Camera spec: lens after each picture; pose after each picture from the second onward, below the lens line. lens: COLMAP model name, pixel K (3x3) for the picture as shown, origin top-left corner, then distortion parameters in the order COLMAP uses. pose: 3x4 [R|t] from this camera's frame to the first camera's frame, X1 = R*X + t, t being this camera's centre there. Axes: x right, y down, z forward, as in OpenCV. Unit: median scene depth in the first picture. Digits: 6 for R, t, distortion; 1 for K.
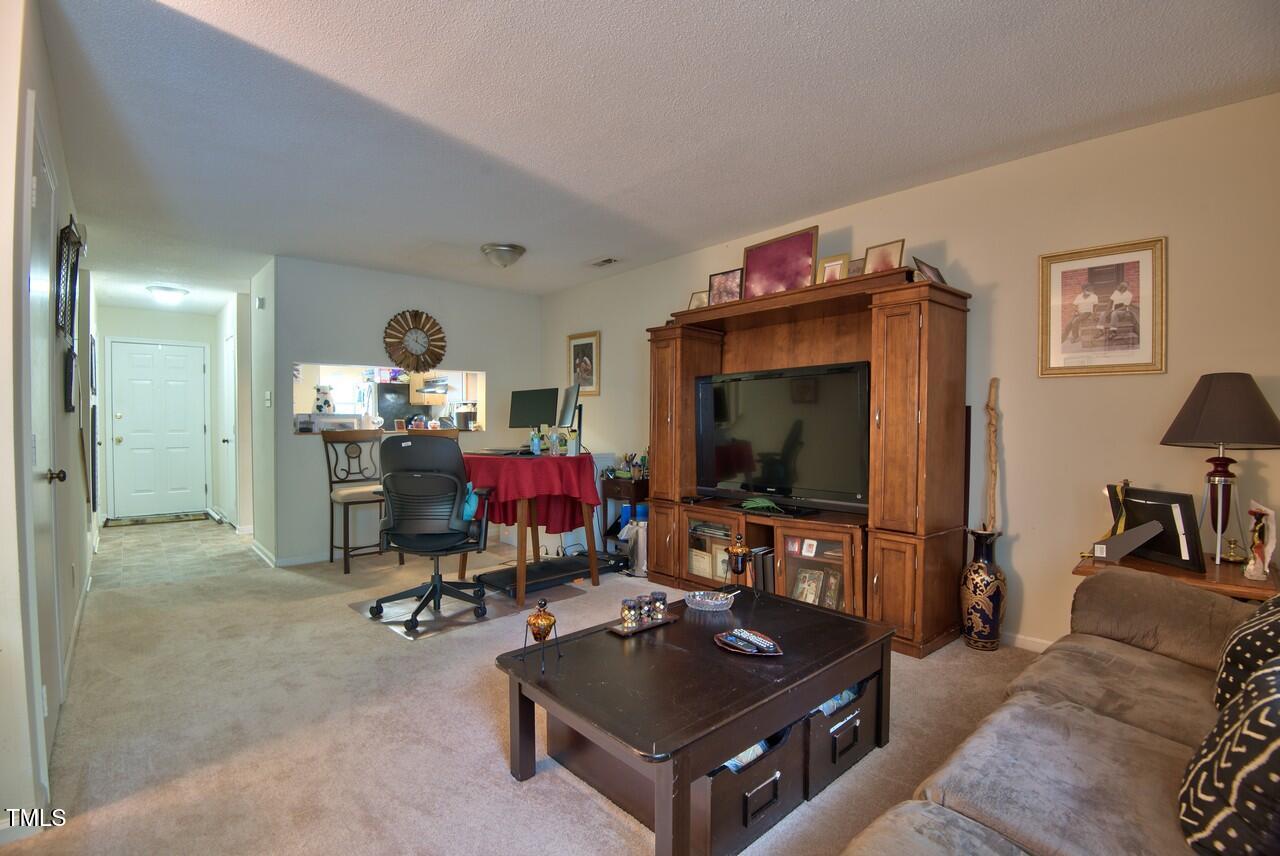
lens RADIAL K [[578.6, 0, 640.0], [0, 578.6, 428.0], [0, 0, 1]] dist [-0.050665, -0.000071]
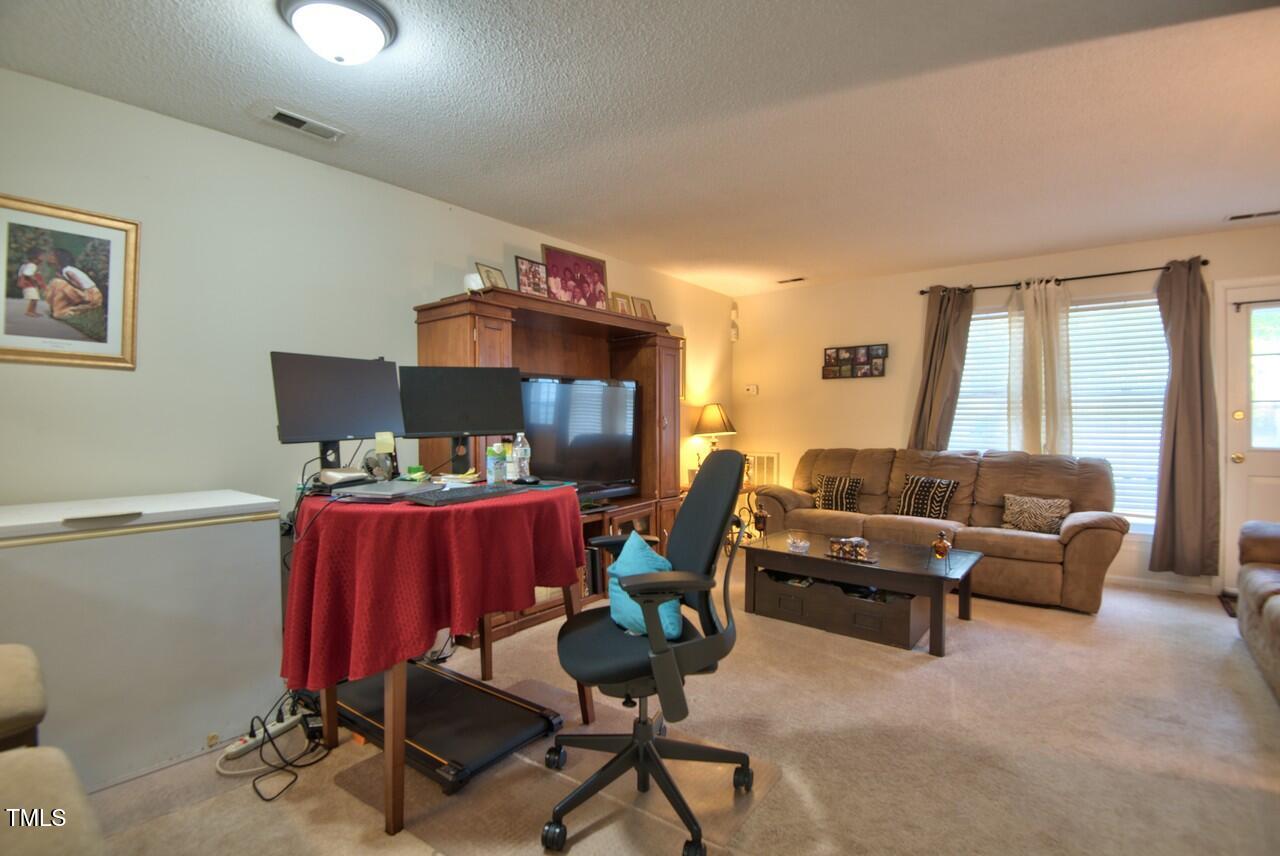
lens RADIAL K [[606.6, 0, 640.0], [0, 606.6, 428.0], [0, 0, 1]] dist [-0.000395, -0.025487]
pose [[-0.170528, -0.005437, 0.985338, -1.050022], [0.017812, 0.999804, 0.008599, -0.016127], [-0.985192, 0.019017, -0.170398, 1.277140]]
